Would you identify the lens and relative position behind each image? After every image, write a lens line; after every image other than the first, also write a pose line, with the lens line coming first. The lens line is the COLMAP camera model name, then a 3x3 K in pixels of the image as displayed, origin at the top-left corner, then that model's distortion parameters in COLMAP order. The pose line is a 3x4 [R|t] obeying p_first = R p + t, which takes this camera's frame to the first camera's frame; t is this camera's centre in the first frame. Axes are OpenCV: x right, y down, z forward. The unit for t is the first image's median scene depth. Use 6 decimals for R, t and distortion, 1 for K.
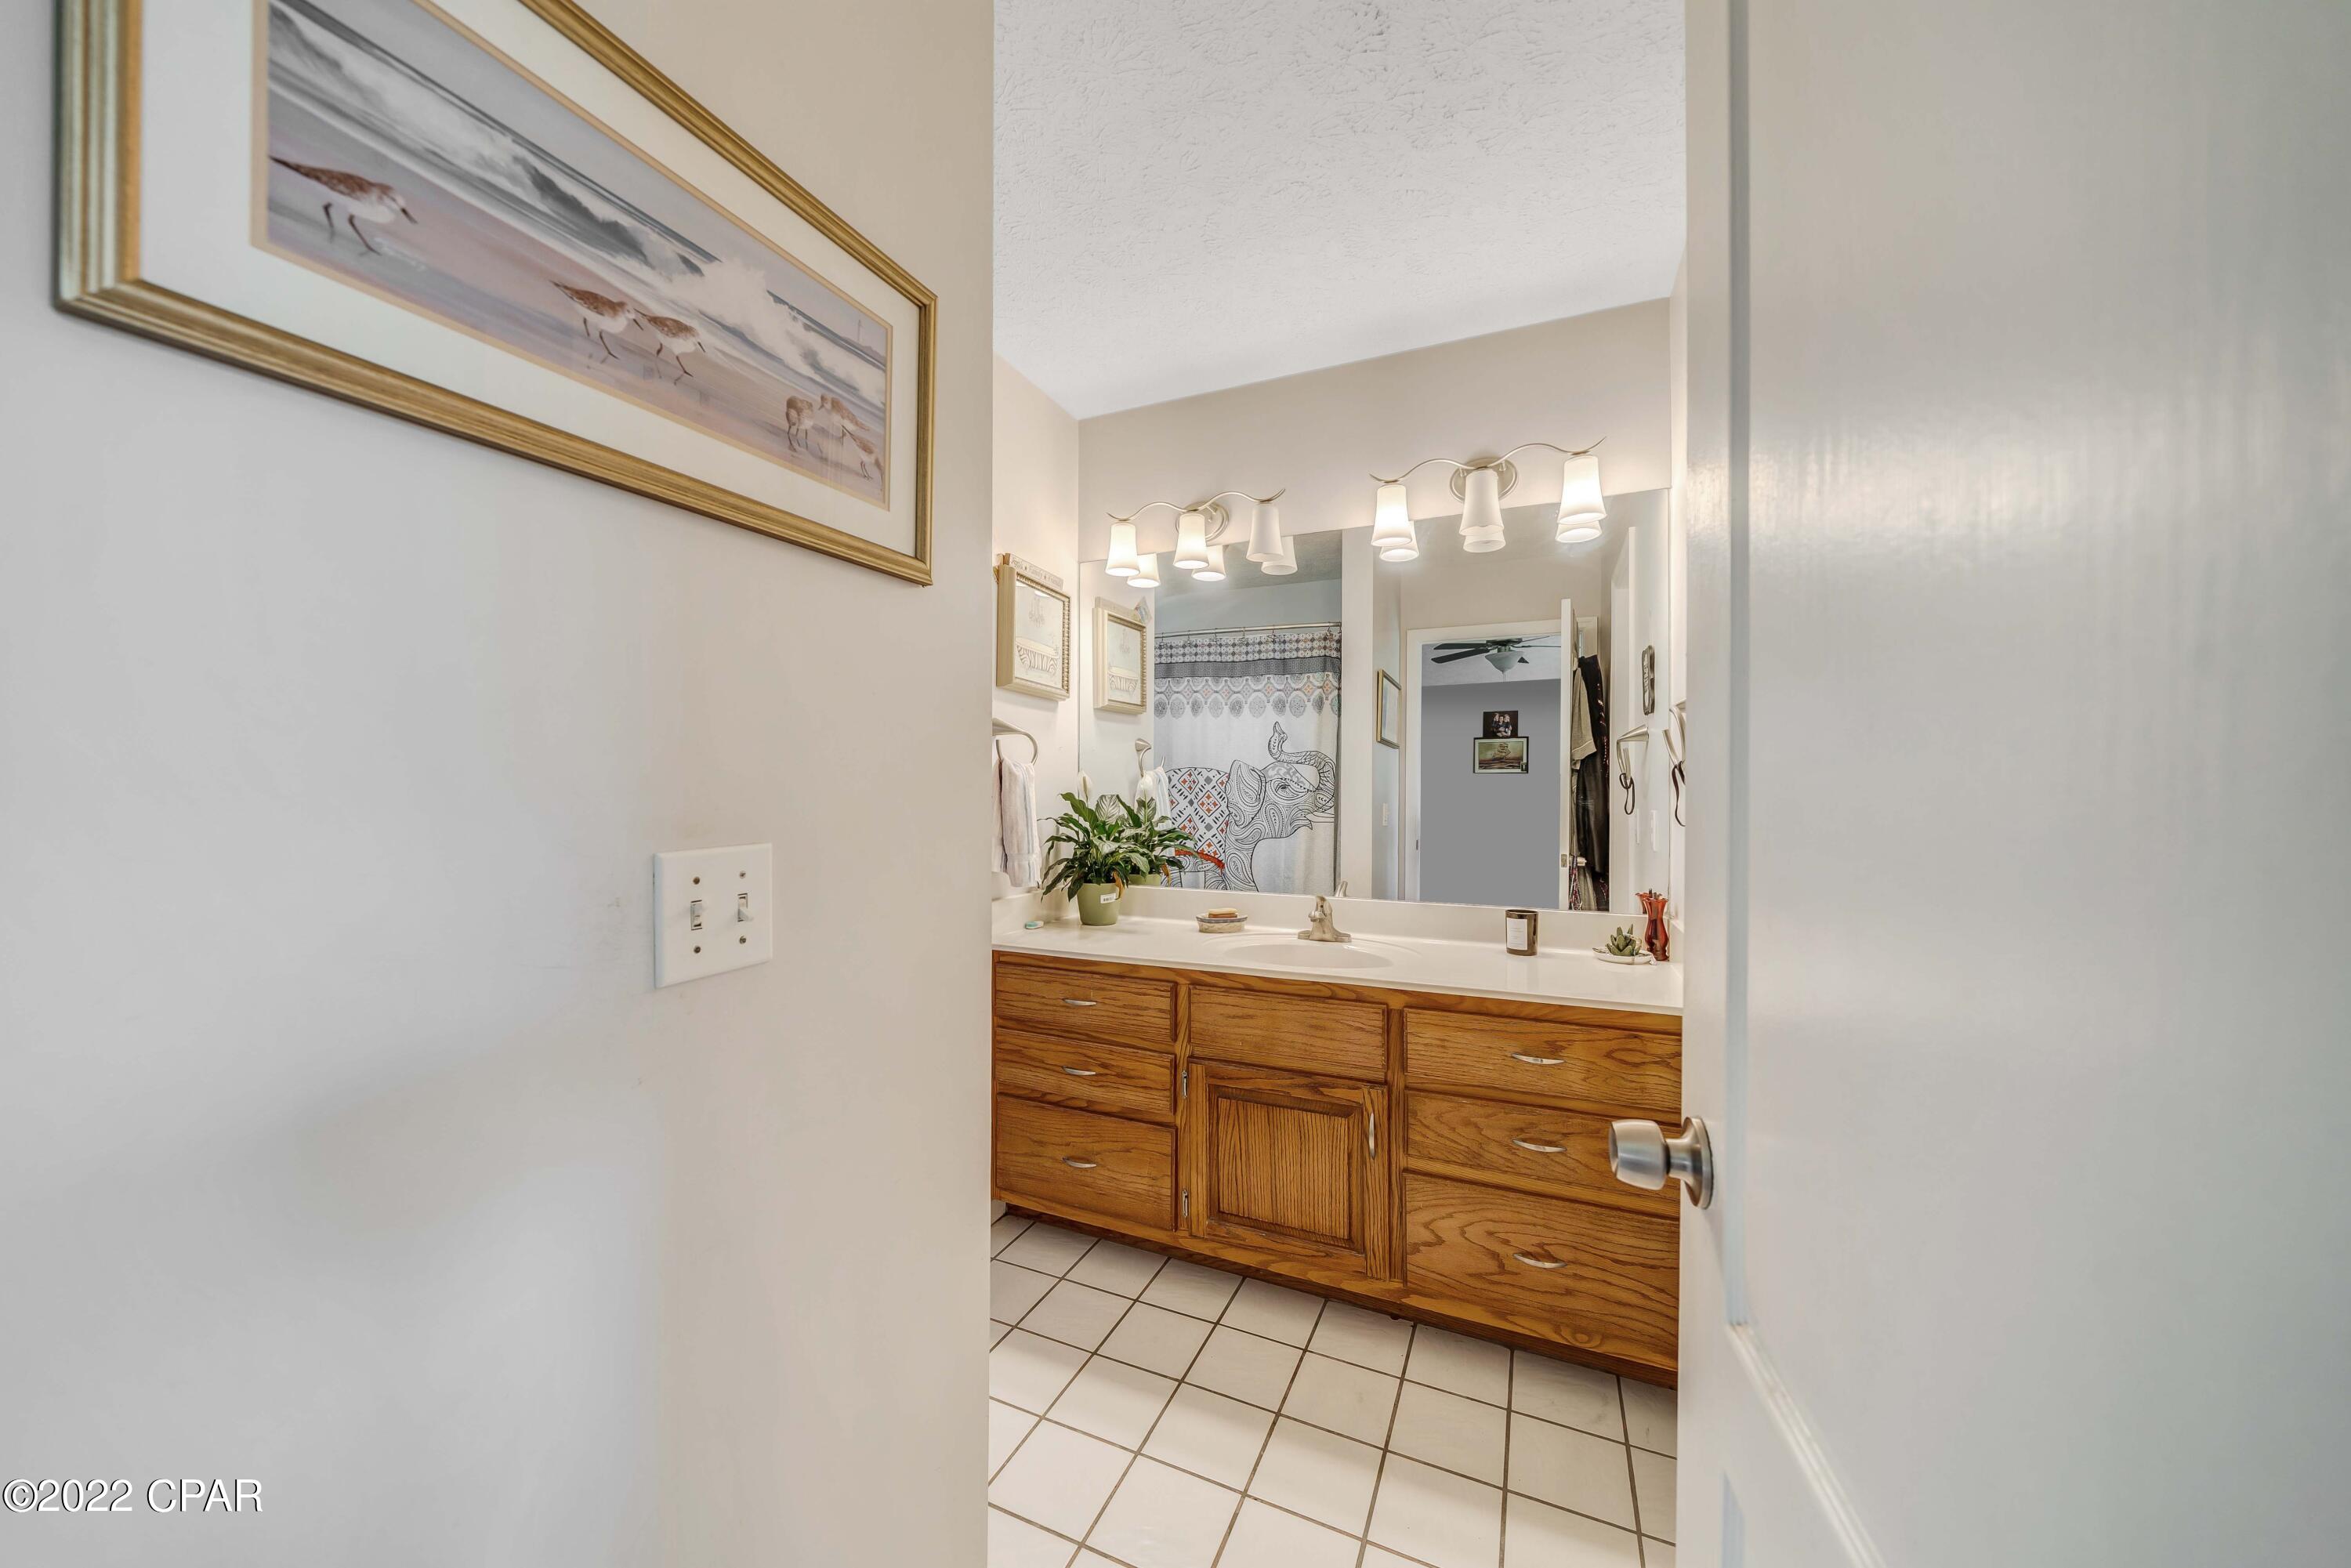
lens RADIAL K [[809.7, 0, 1175.5], [0, 809.7, 784.0], [0, 0, 1]] dist [0.000209, -0.000040]
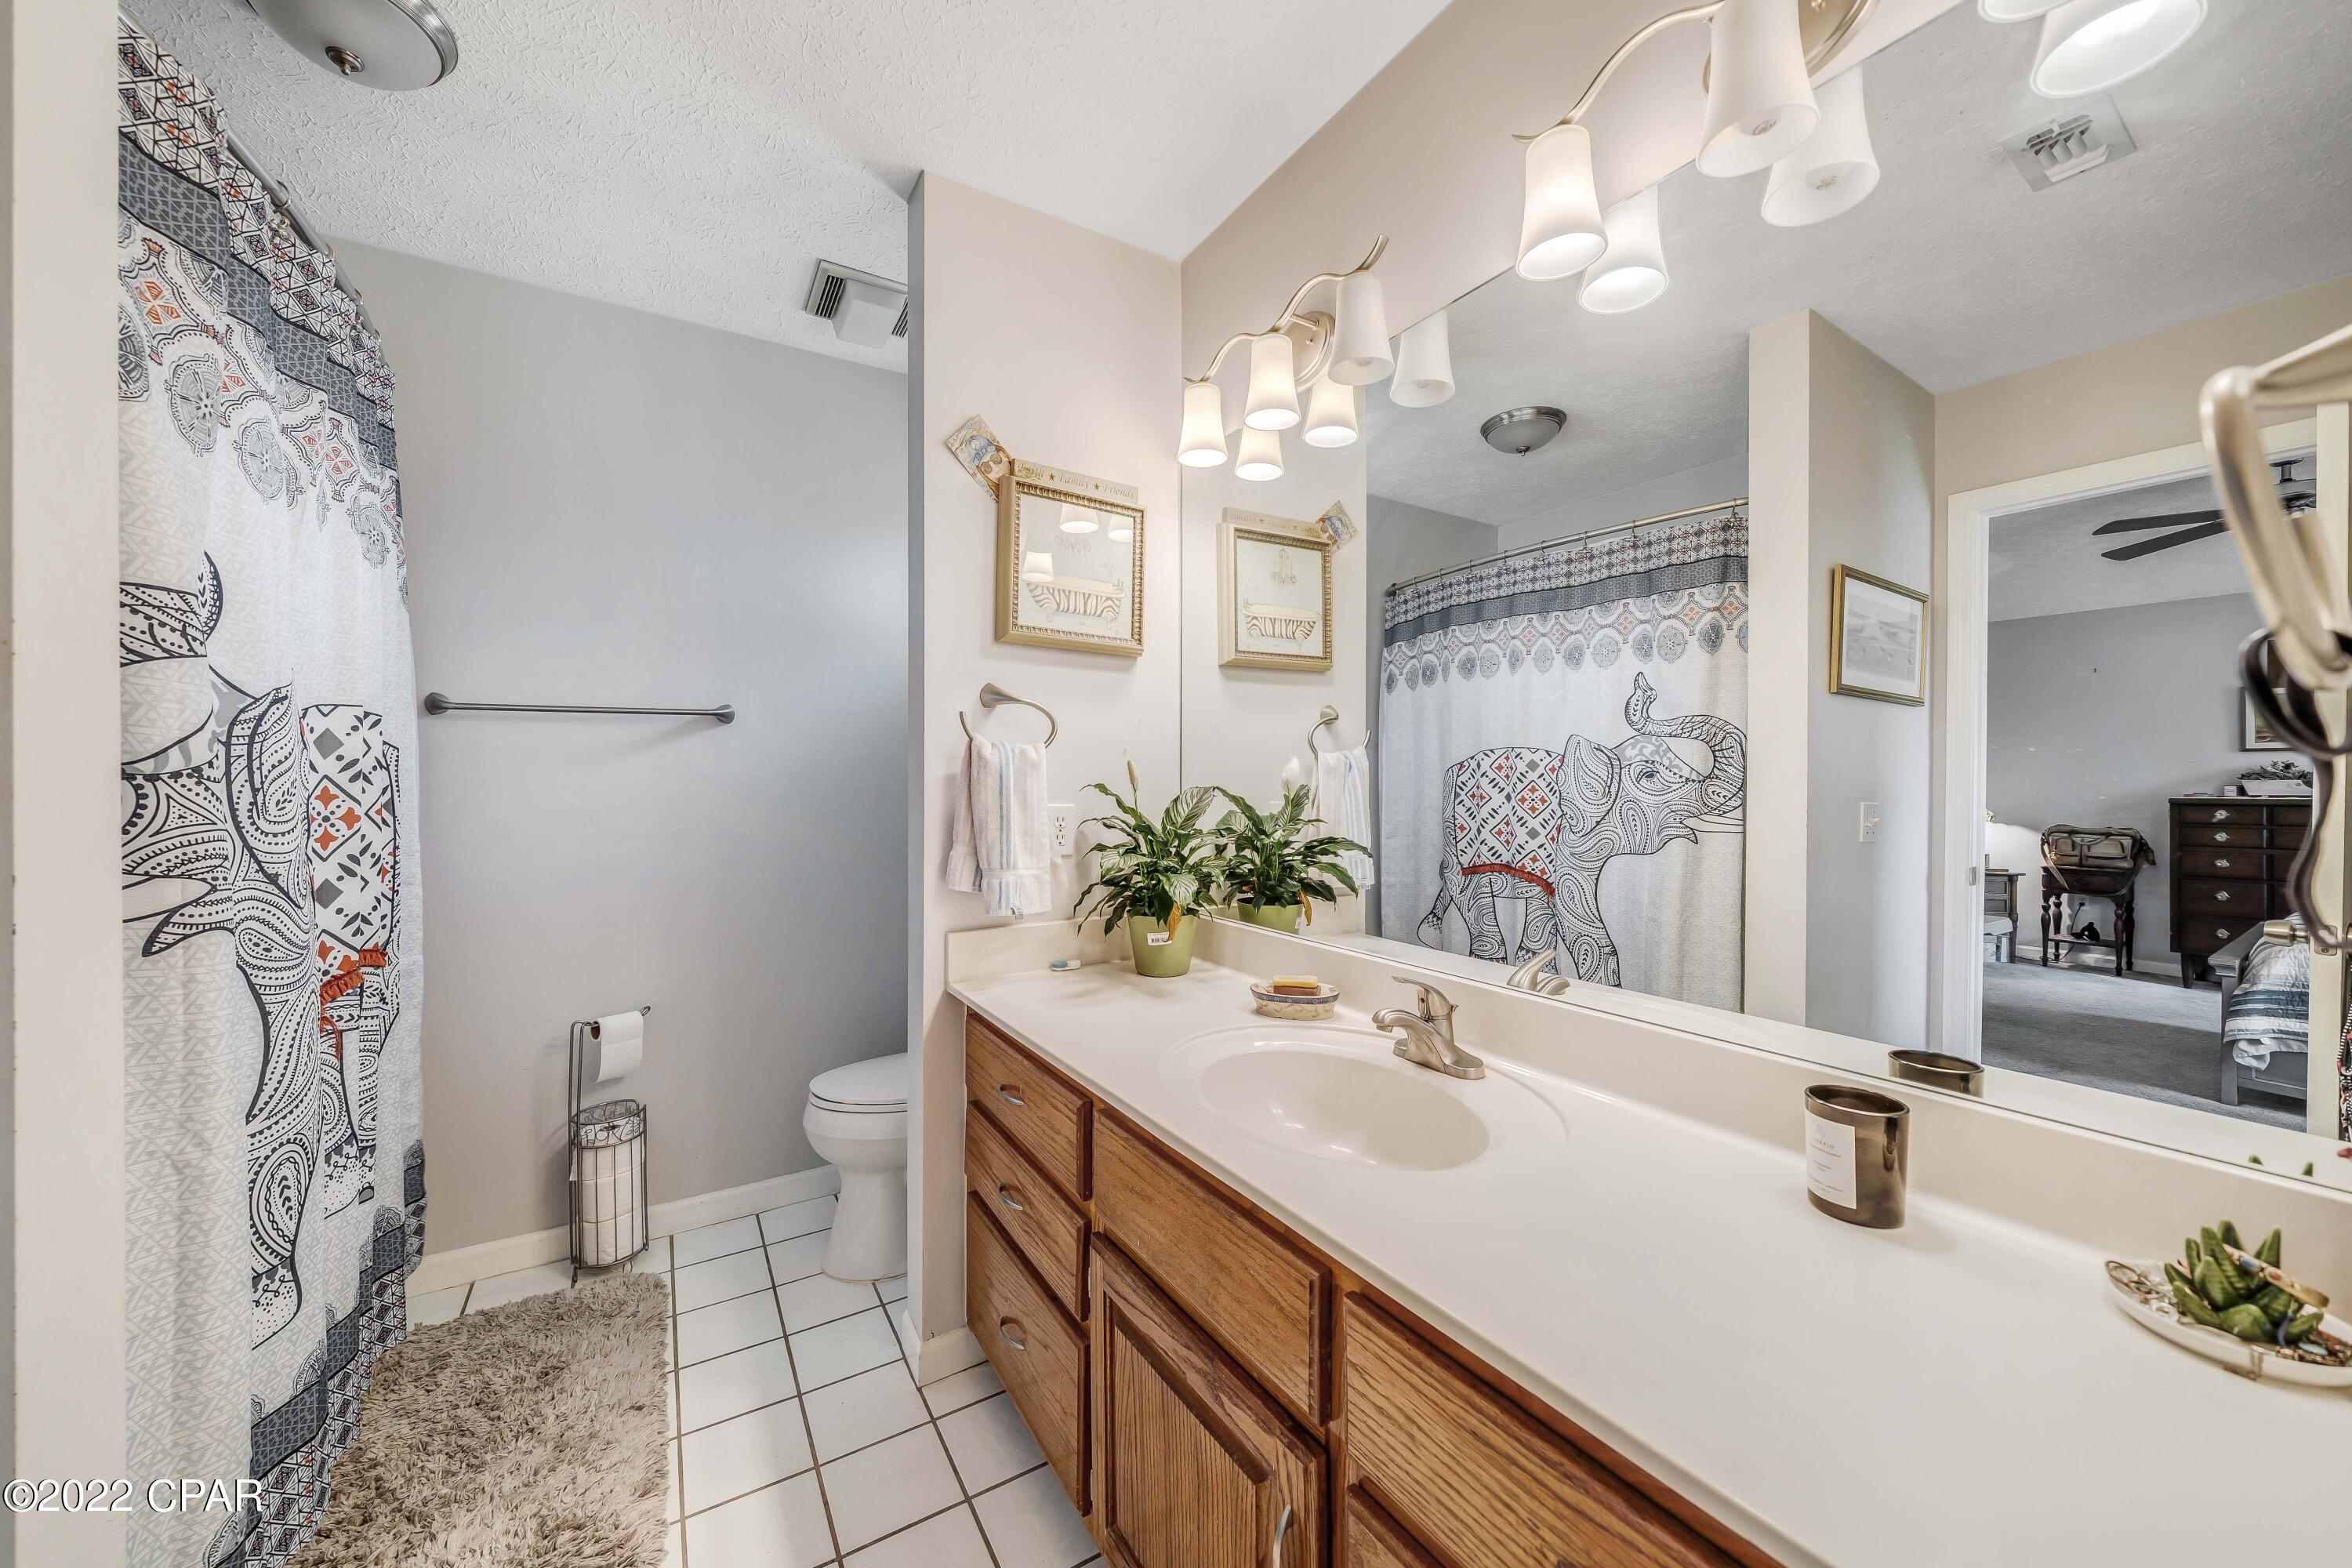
lens RADIAL K [[838.5, 0, 1176.0], [0, 838.5, 784.0], [0, 0, 1]] dist [0.000123, -0.000087]
pose [[0.829531, 0.001603, -0.558458, 0.197128], [0.005435, 0.999925, 0.010943, 0.001938], [0.558434, -0.012112, 0.829461, 0.257349]]
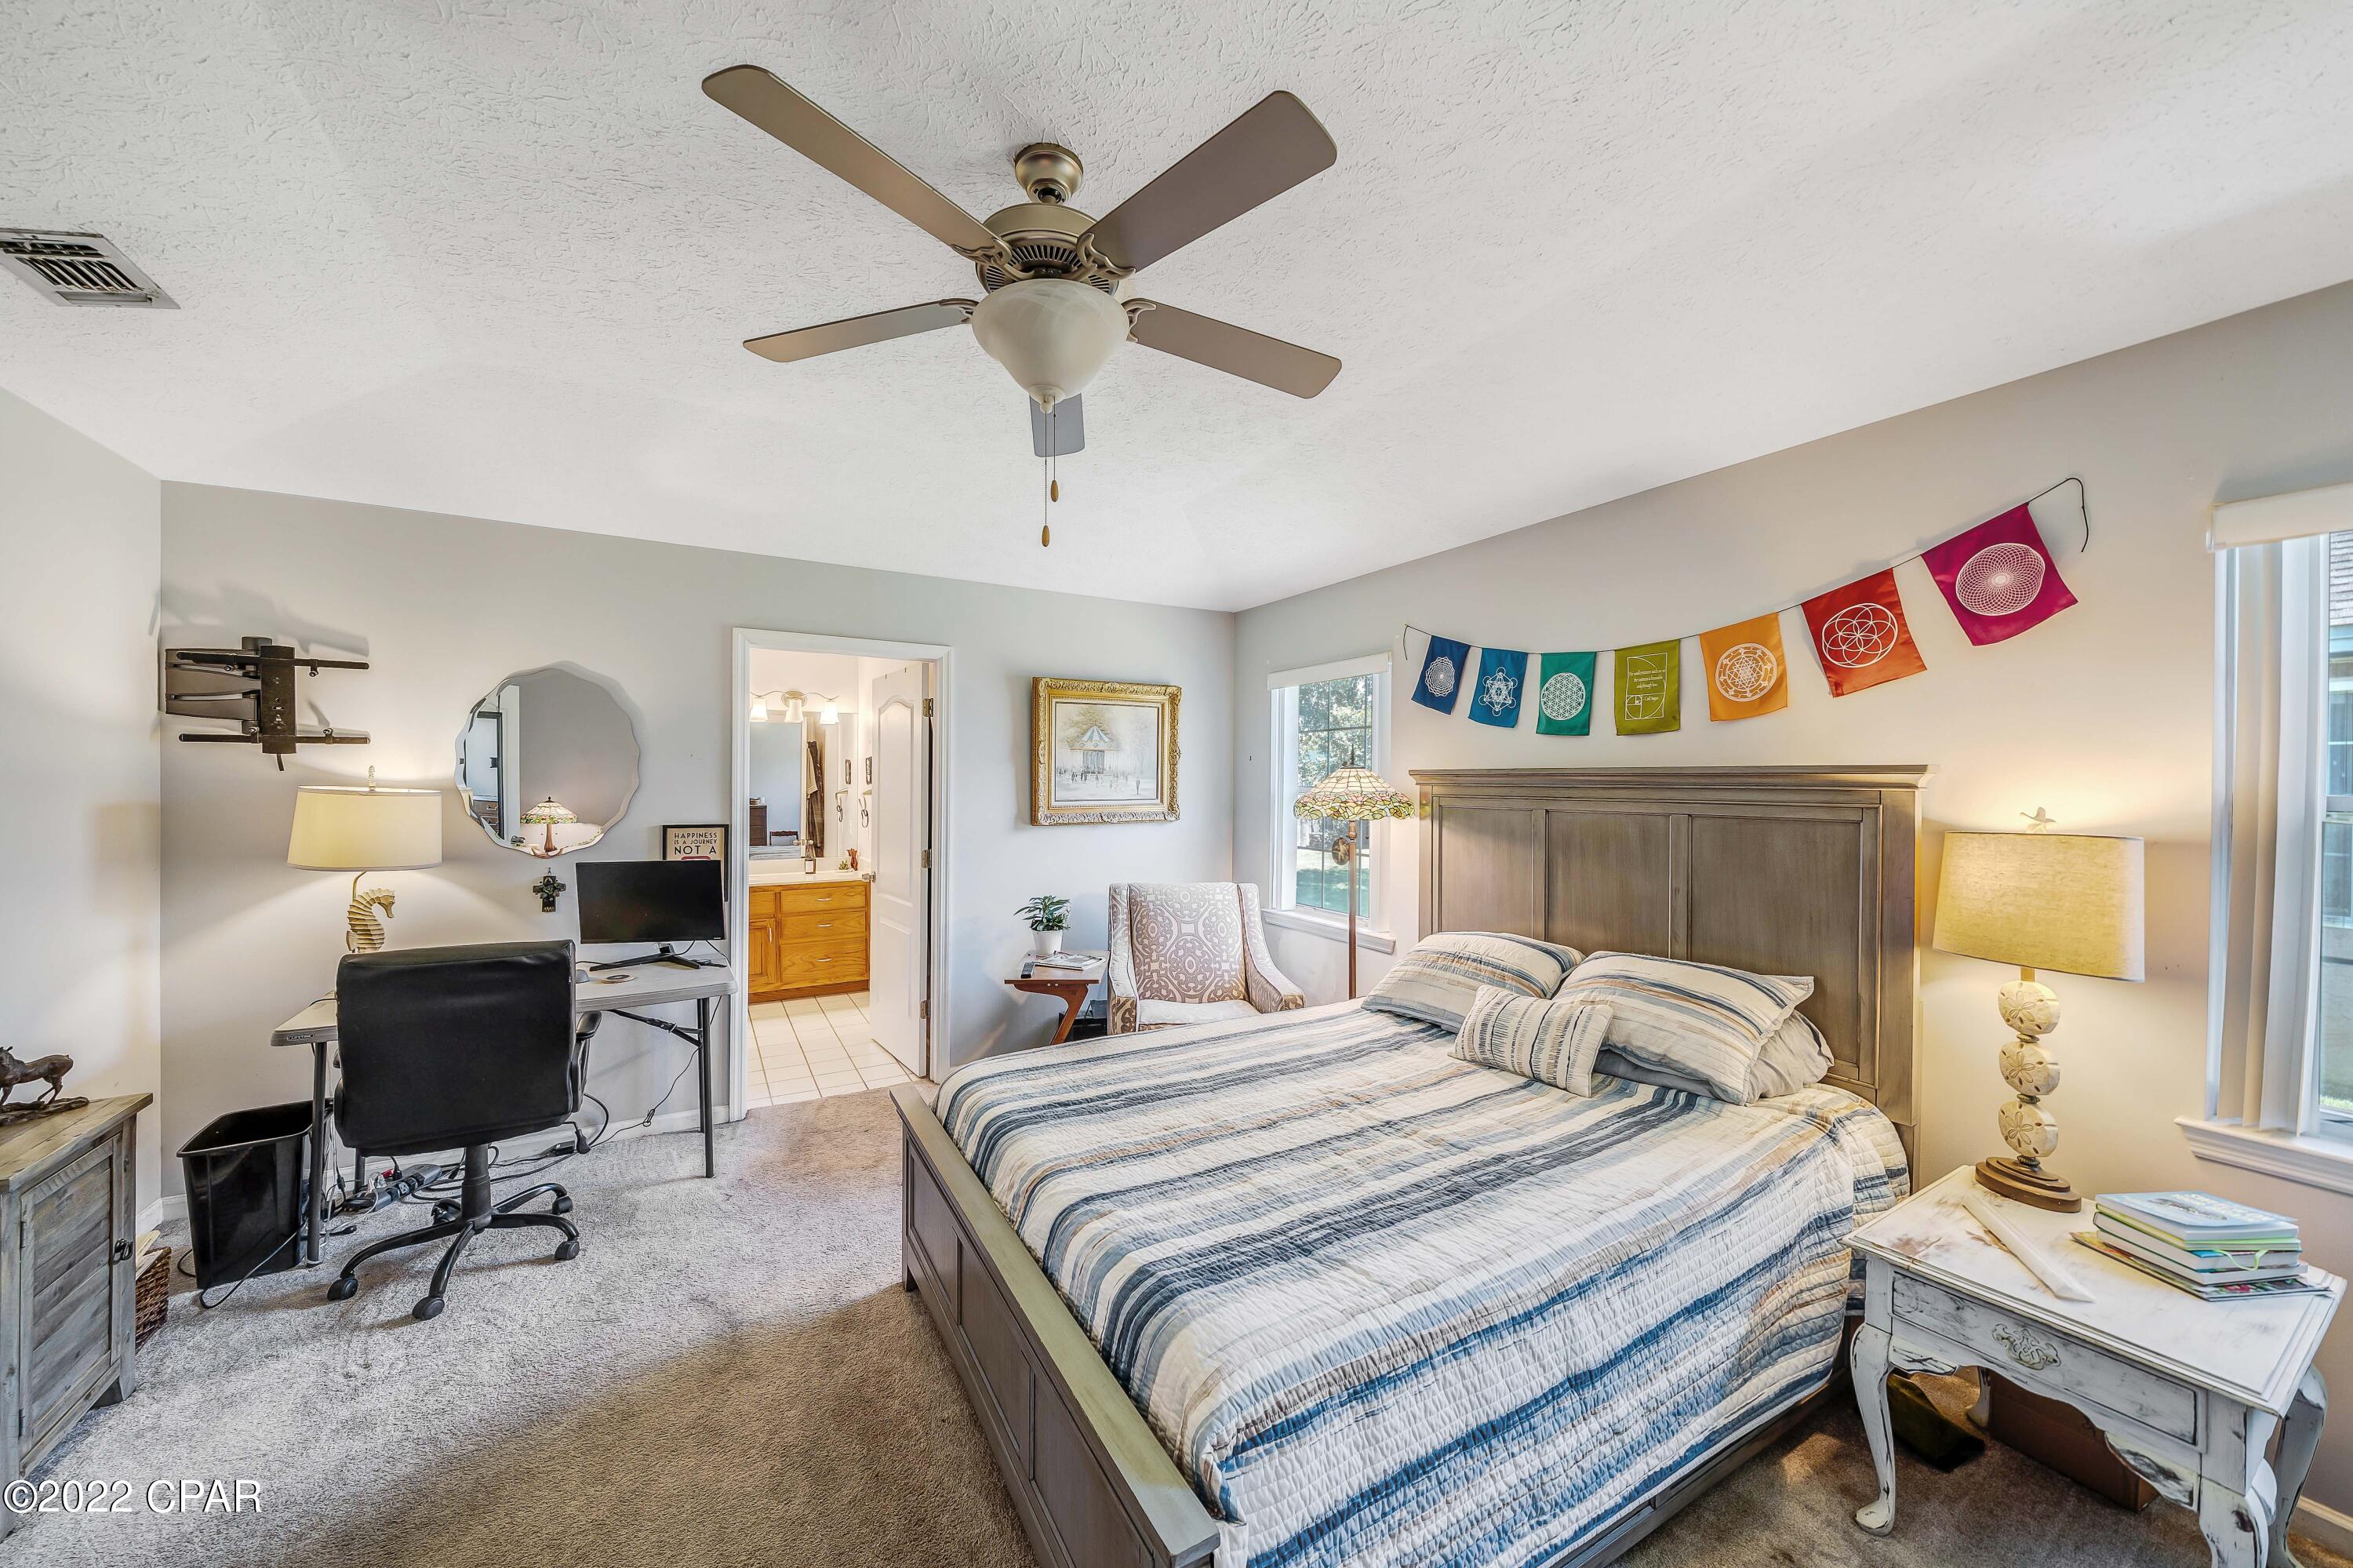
lens RADIAL K [[838.9, 0, 1176.5], [0, 838.9, 784.0], [0, 0, 1]] dist [0.000123, -0.000087]
pose [[0.578435, -0.004020, 0.815719, -0.619573], [-0.006557, 0.999933, 0.009578, -0.071167], [-0.815702, -0.010889, 0.578370, -0.878960]]
